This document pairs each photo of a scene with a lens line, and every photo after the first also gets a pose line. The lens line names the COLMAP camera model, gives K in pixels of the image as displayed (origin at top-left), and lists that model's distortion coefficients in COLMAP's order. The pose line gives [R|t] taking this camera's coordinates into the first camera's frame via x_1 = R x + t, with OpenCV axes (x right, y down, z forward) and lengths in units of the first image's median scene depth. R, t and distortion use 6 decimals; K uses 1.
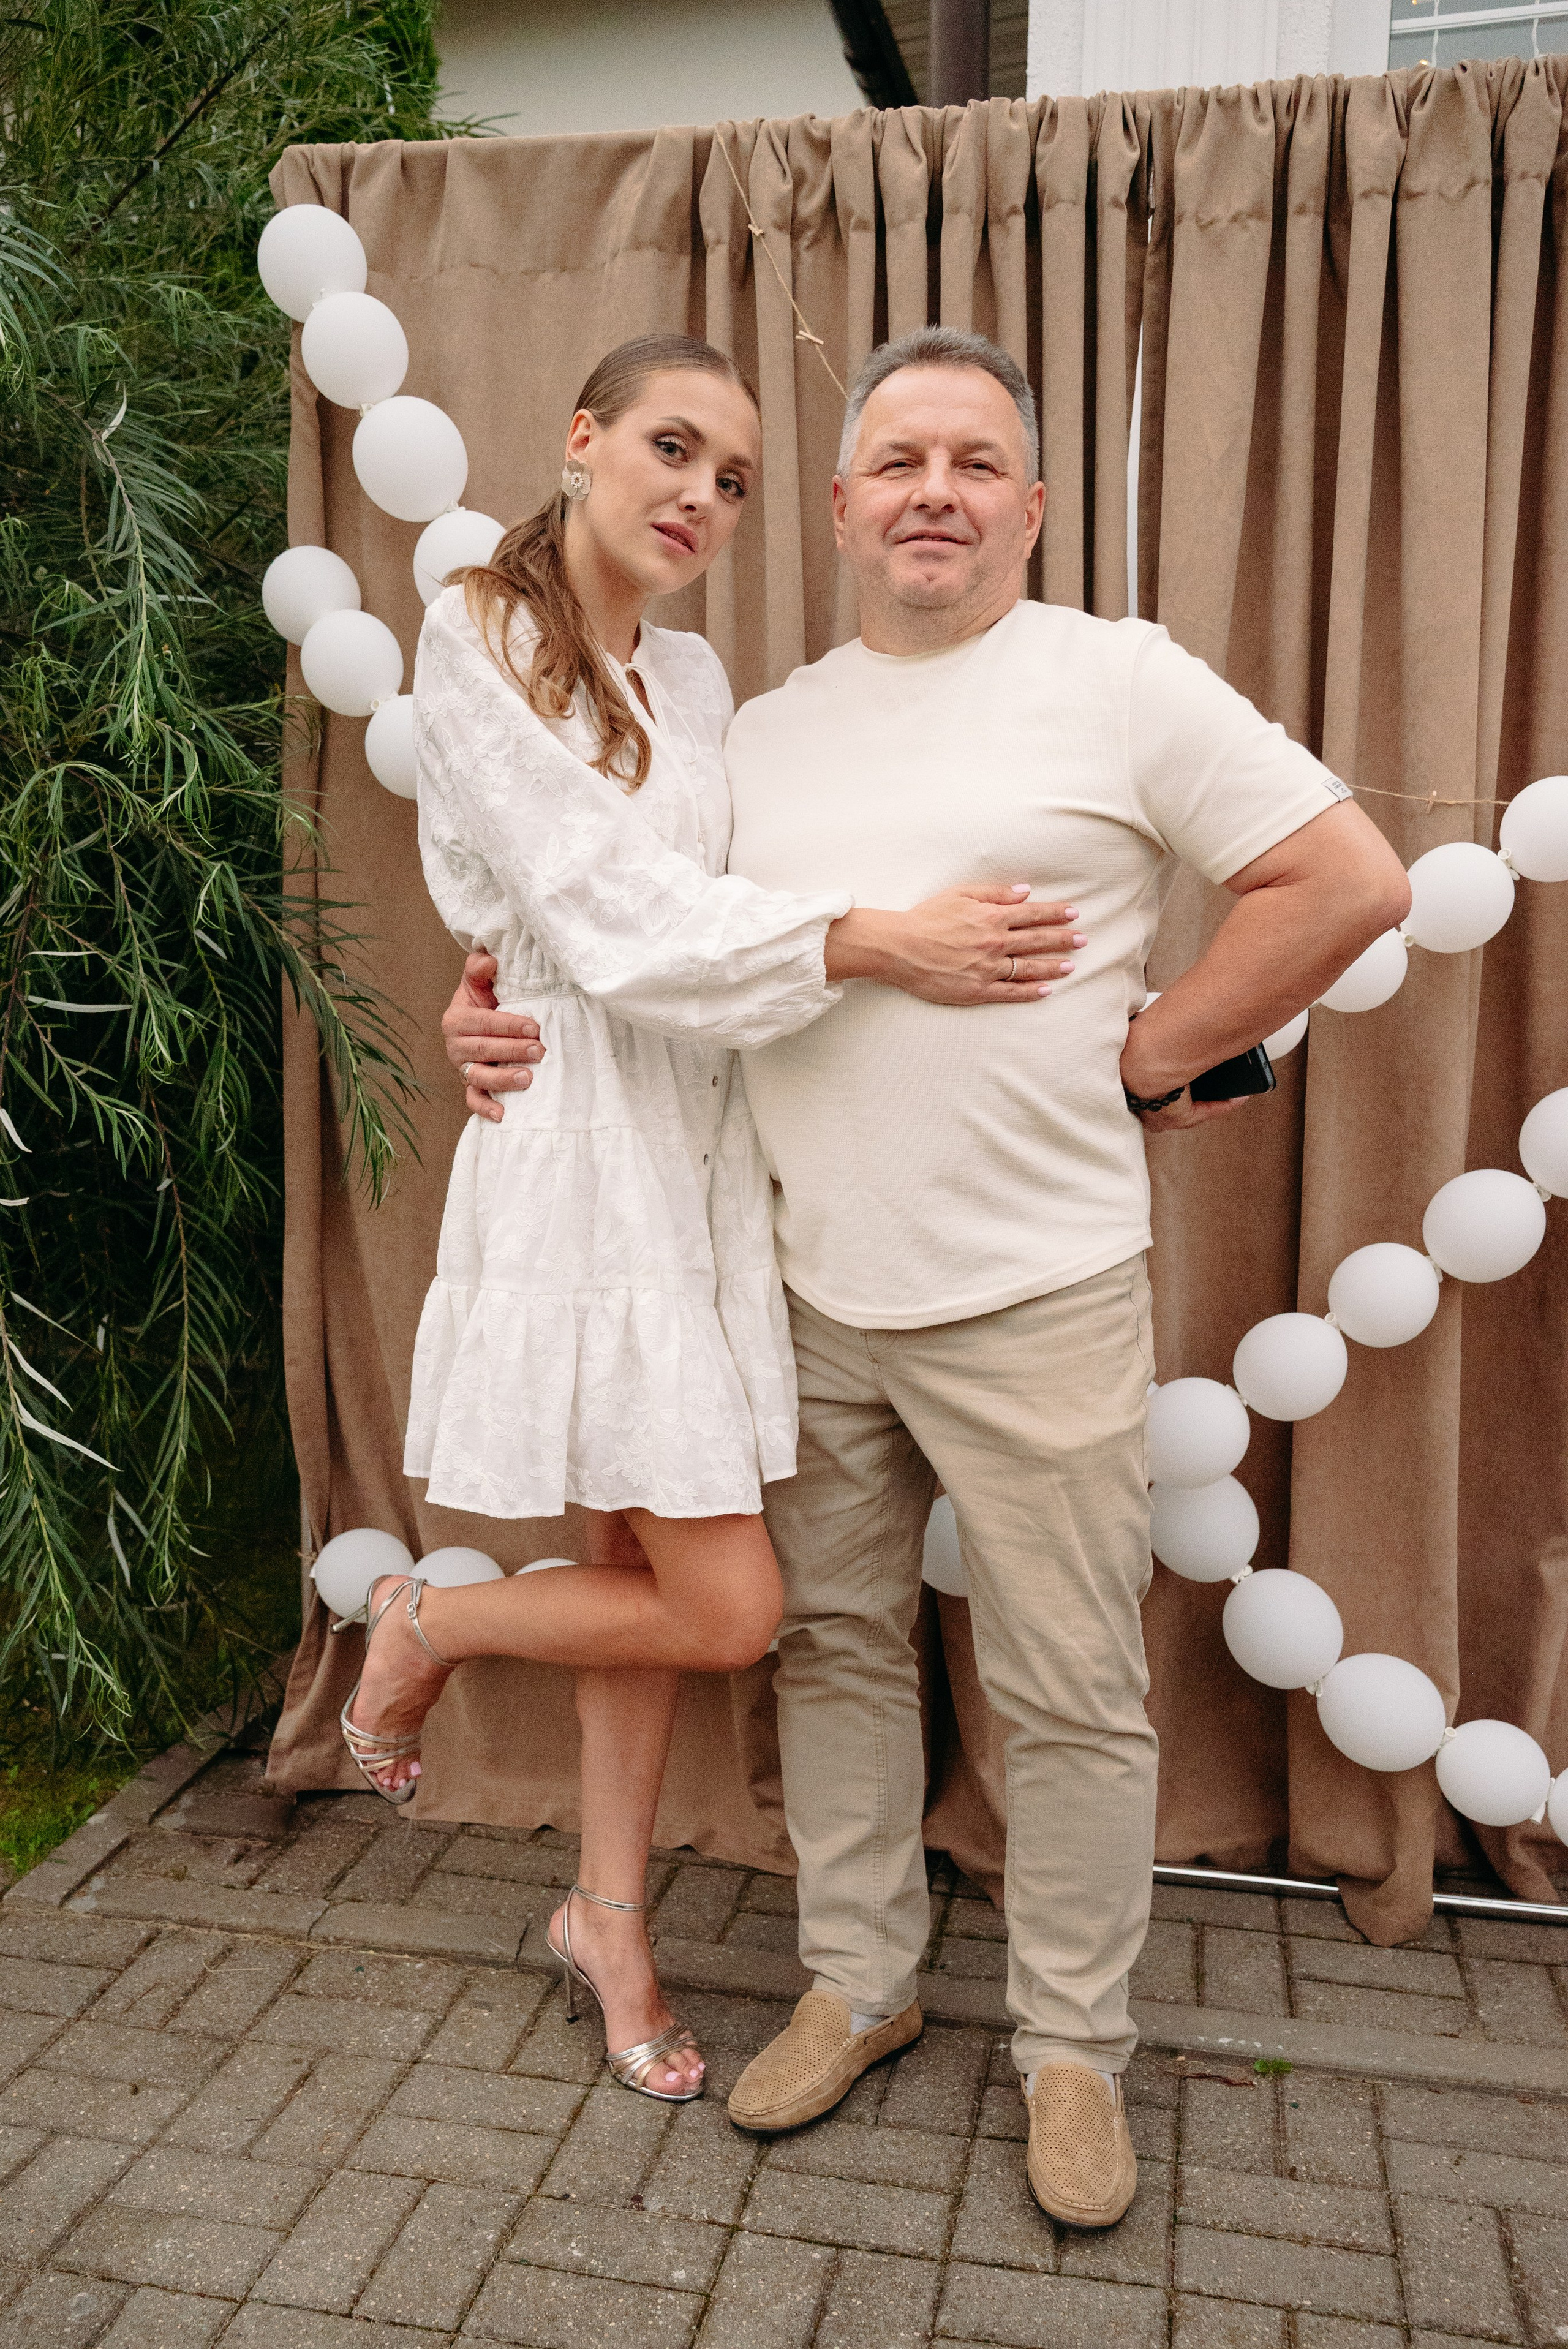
lens RADIAL K [[2012.4, 0, 752.8], [0, 2012.4, 1259.1], [0, 0, 1]] dist [0.012010, -0.017966]
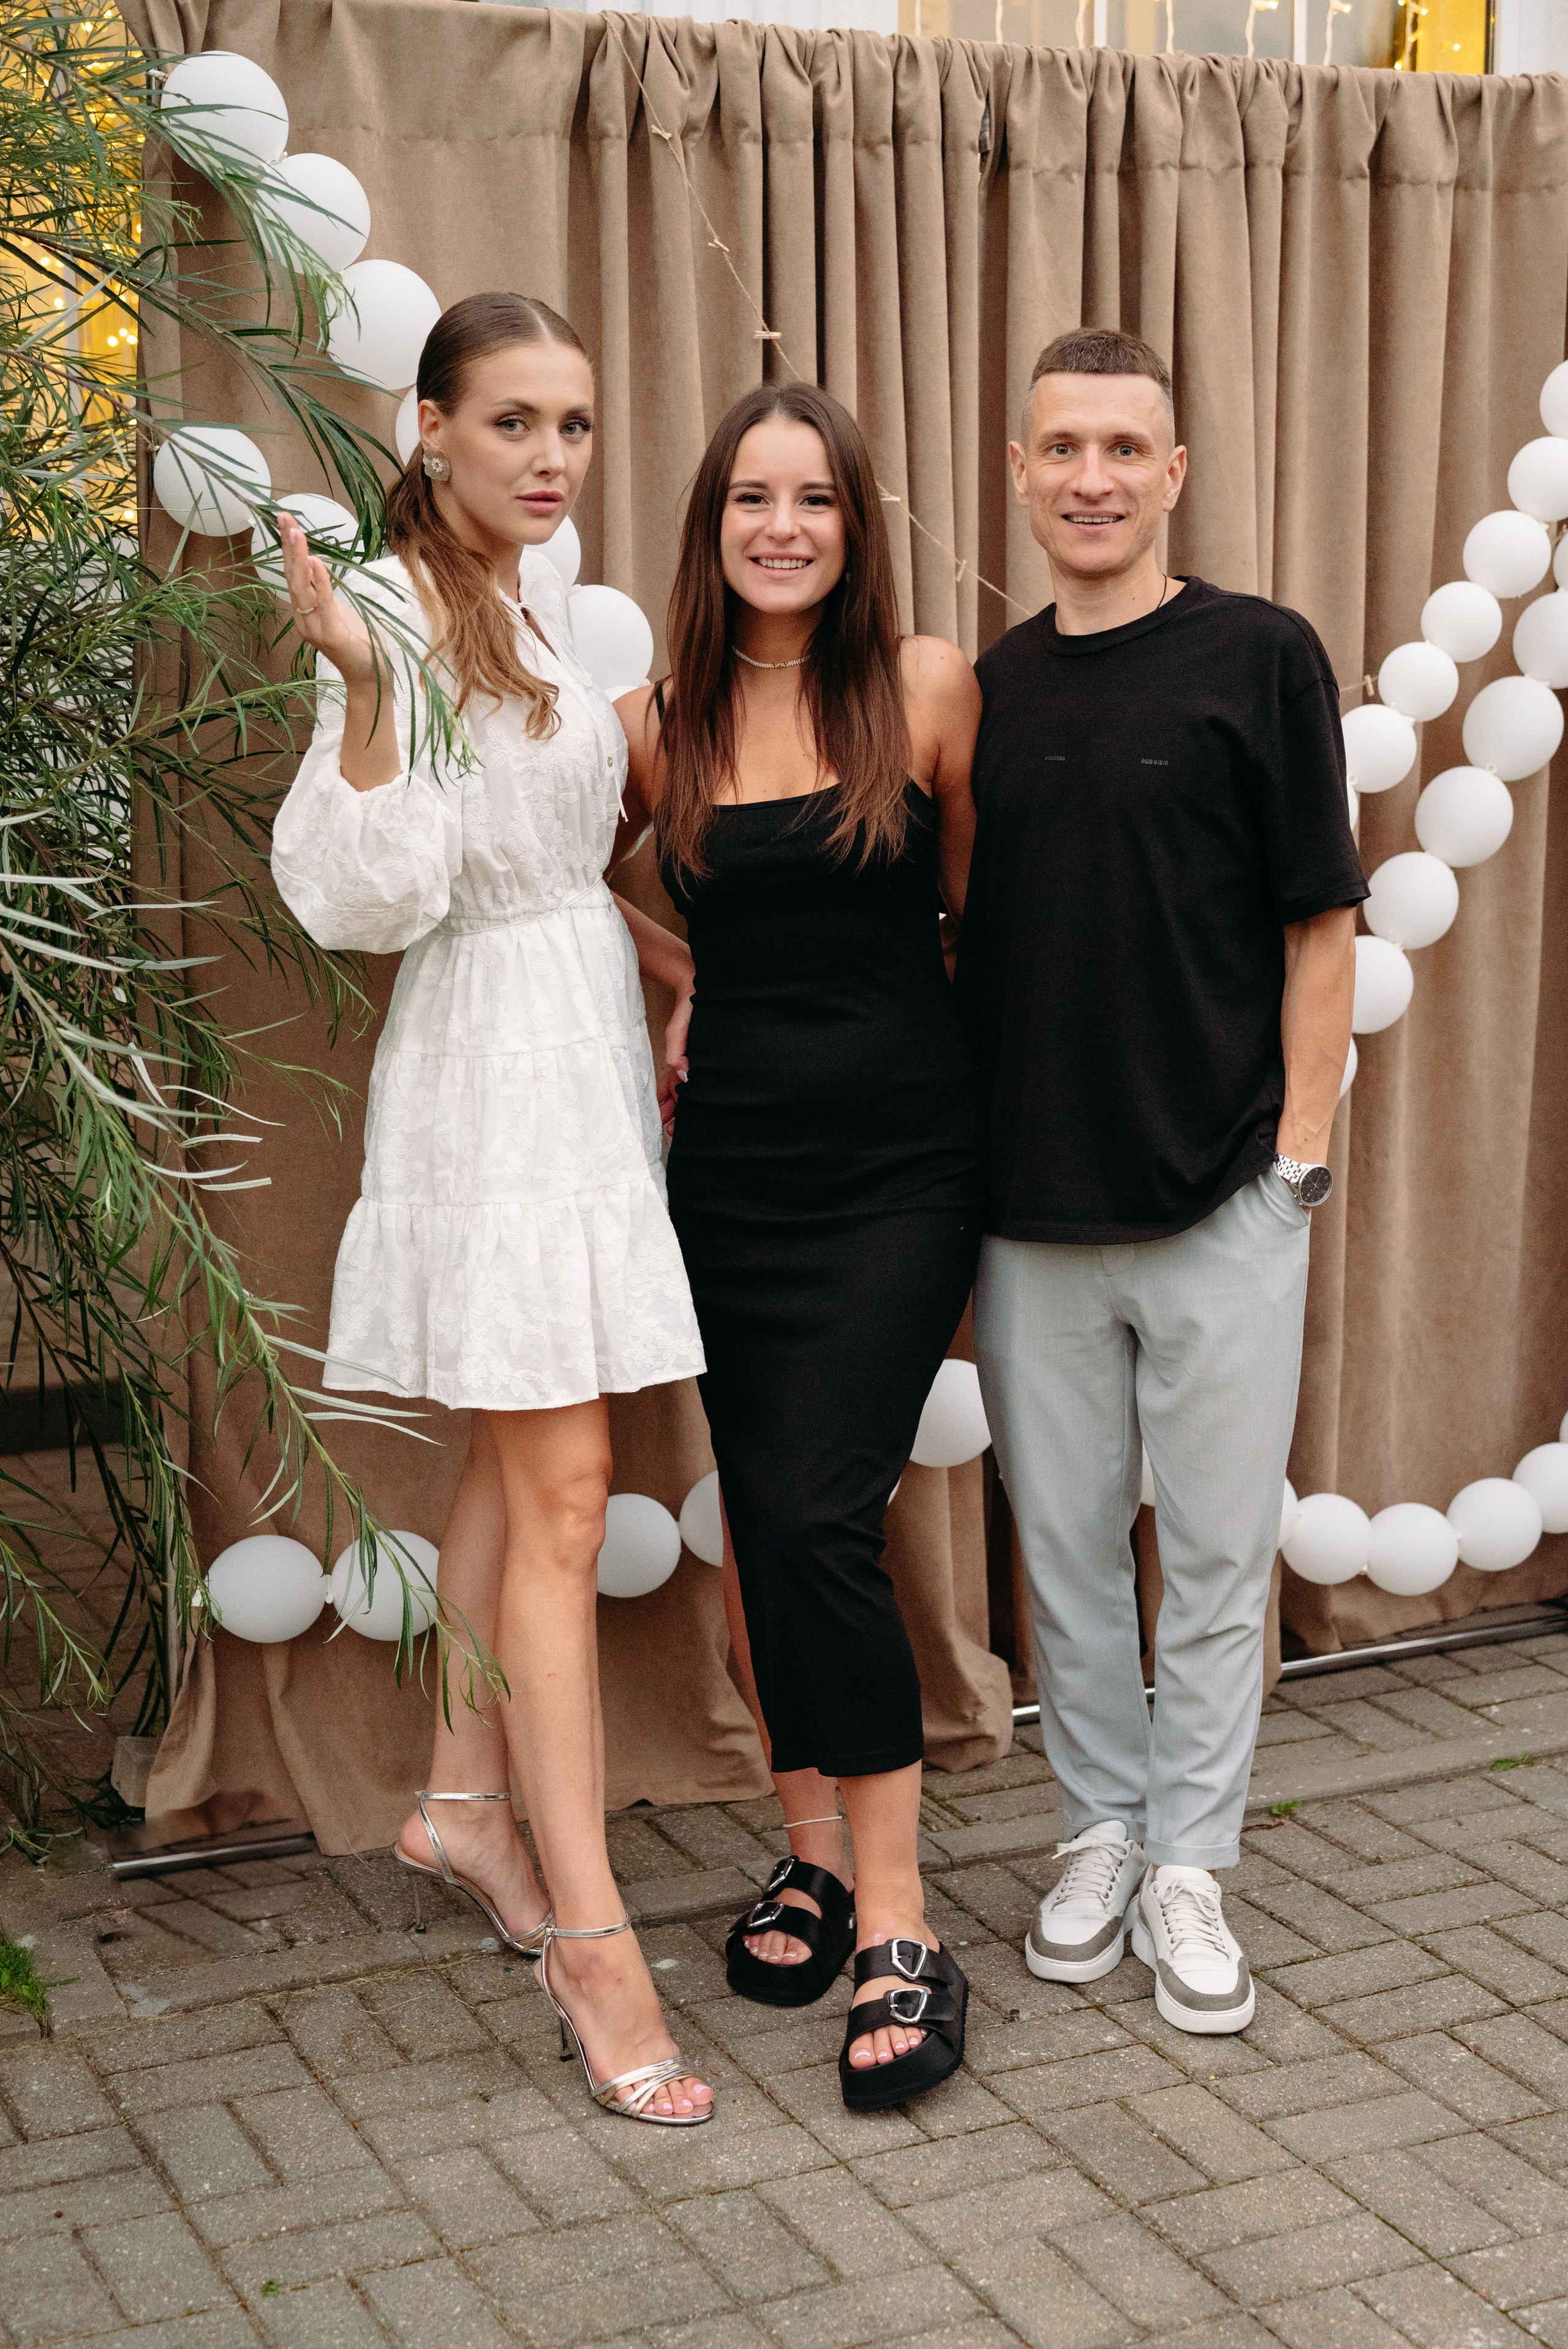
lens RADIAL K [[3298.8, 0, 778.3], [0, 3298.8, 1175.8], [0, 0, 1]] dist [0.008200, 0.000000]
pose [[0.786330, -0.117139, 0.606601, -1.027599], [0.111054, 0.992667, 0.047733, -0.075240], [-0.607744, 0.029832, 0.793572, -0.314005]]
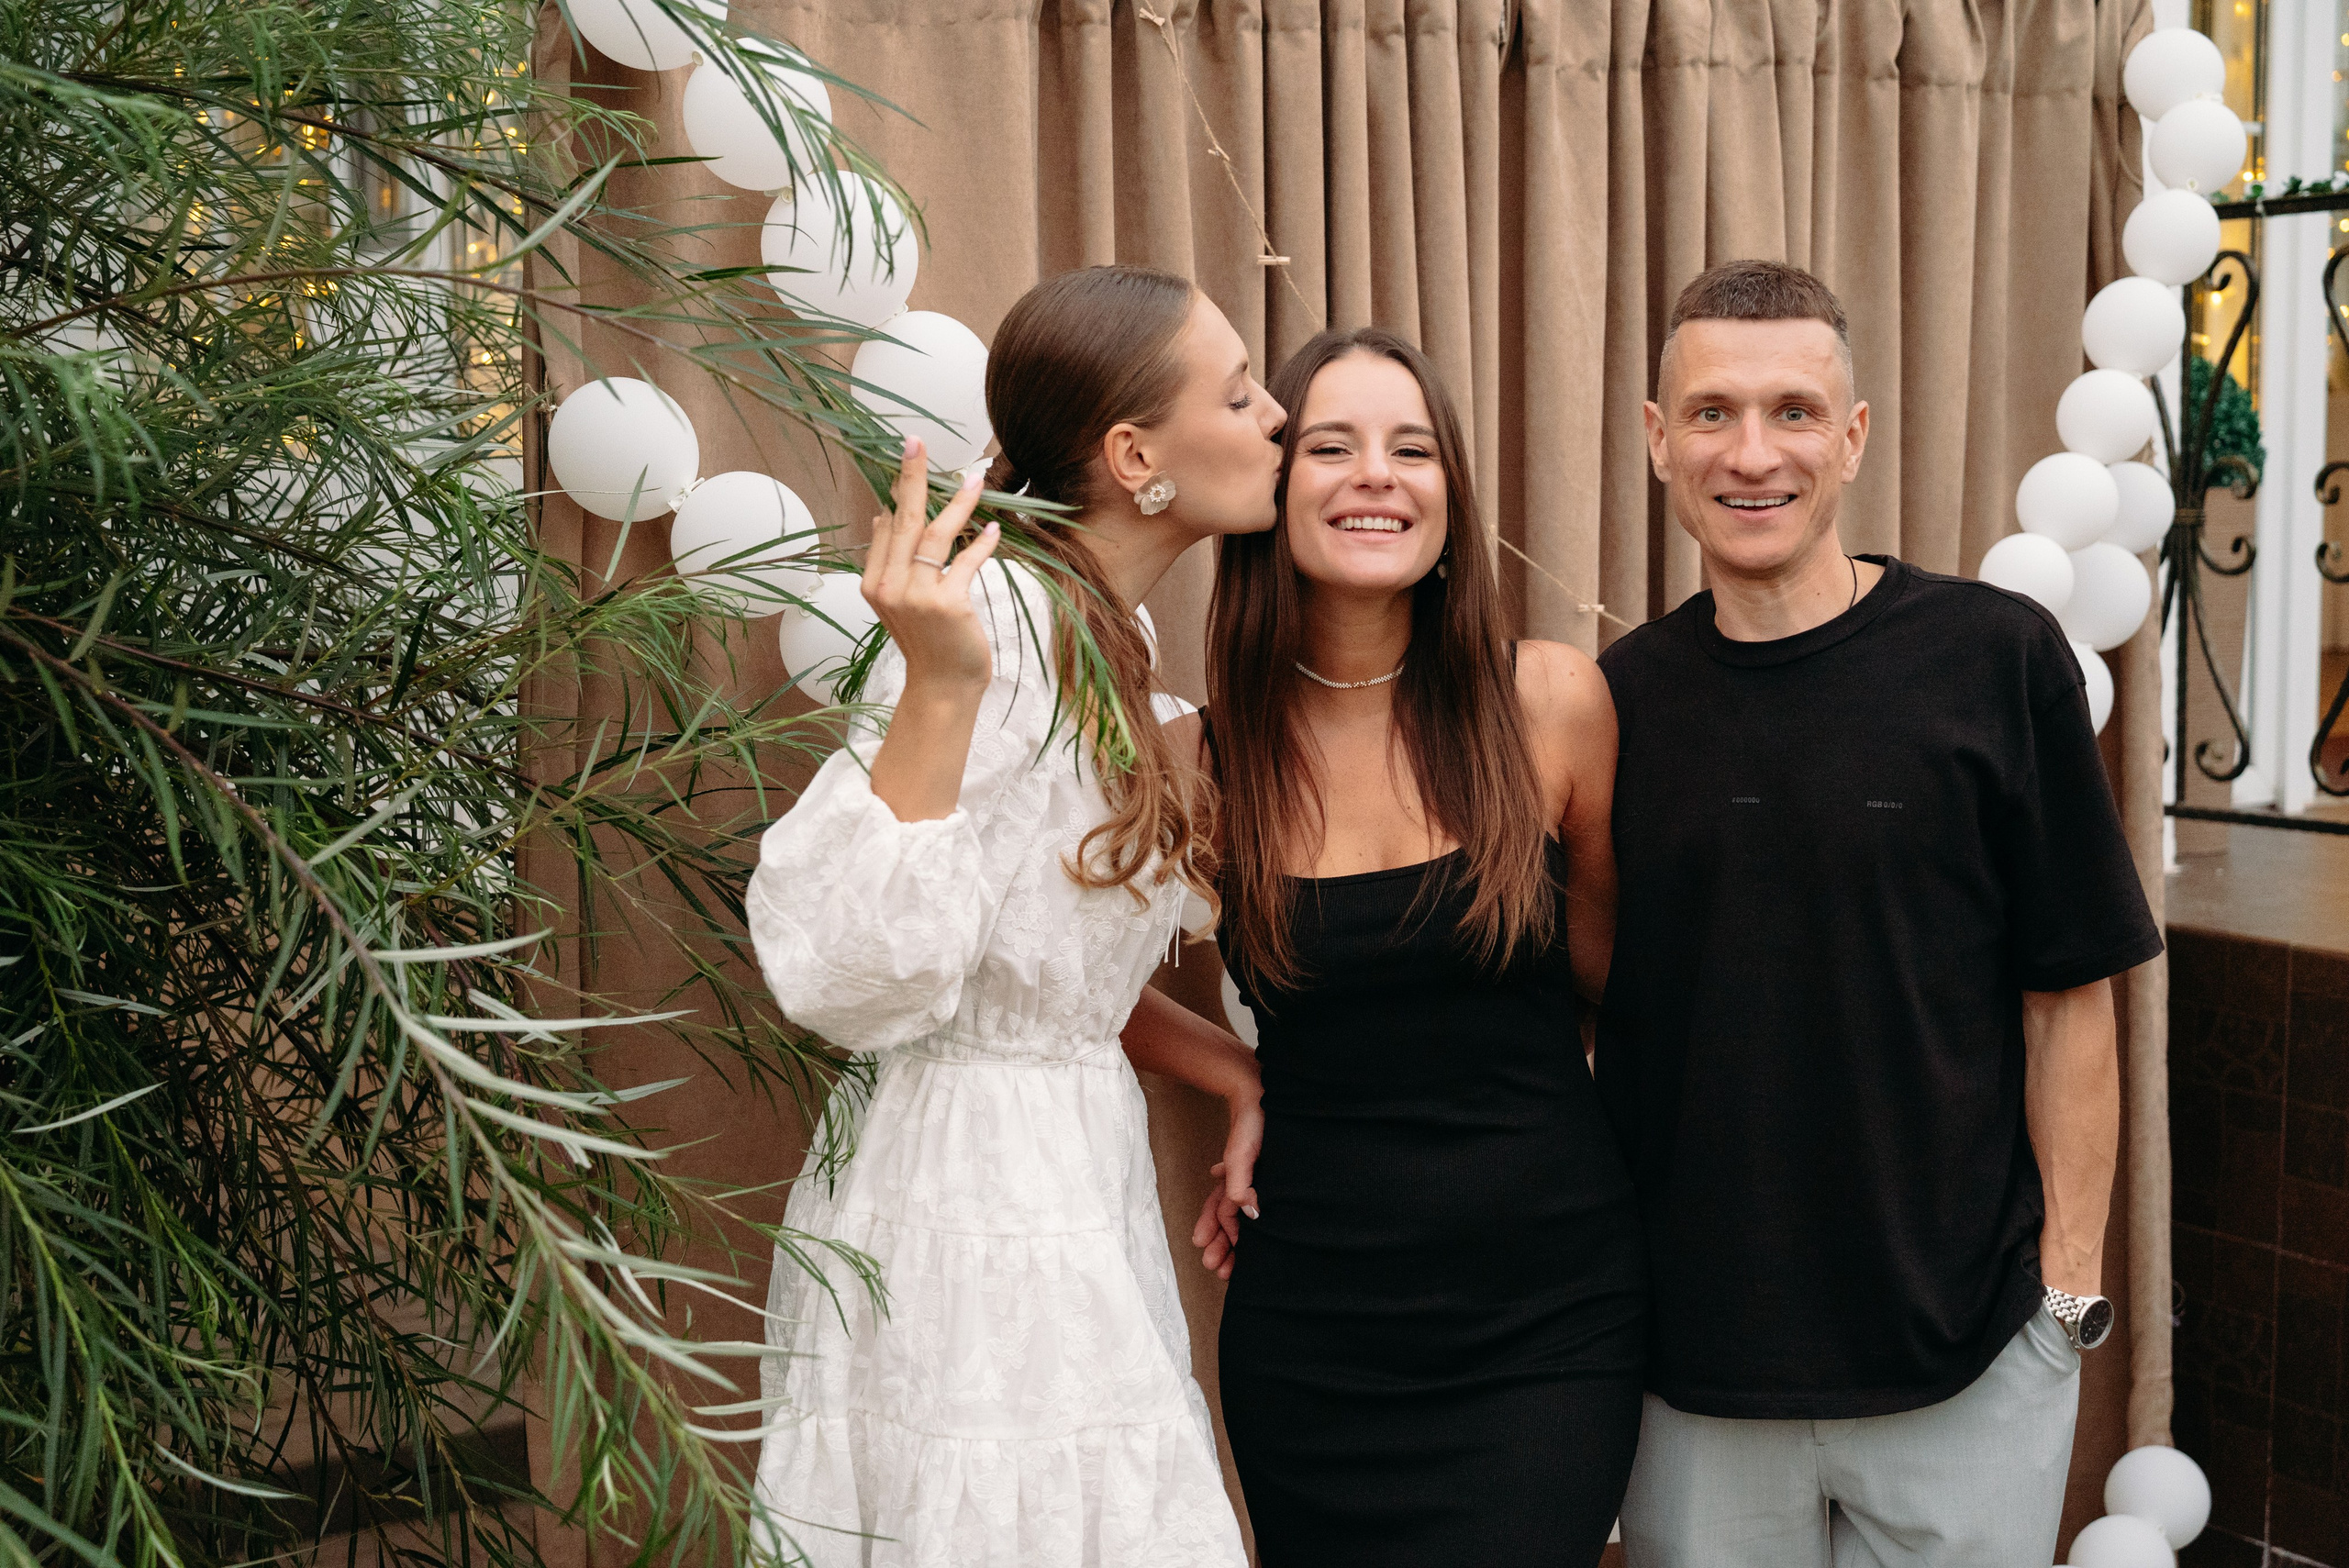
lens RADIAL K [[3298.7, 0, 1265.7], [0, 3298.7, 813.3], [0, 0, 1]] dist [0.008200, 0.000000]
pose [[0.681123, -0.093931, 0.726119, -0.984426], [0.134317, 0.990936, 0.002194, -0.198223], [-0.719744, 0.096036, 0.687565, 0.095847]]
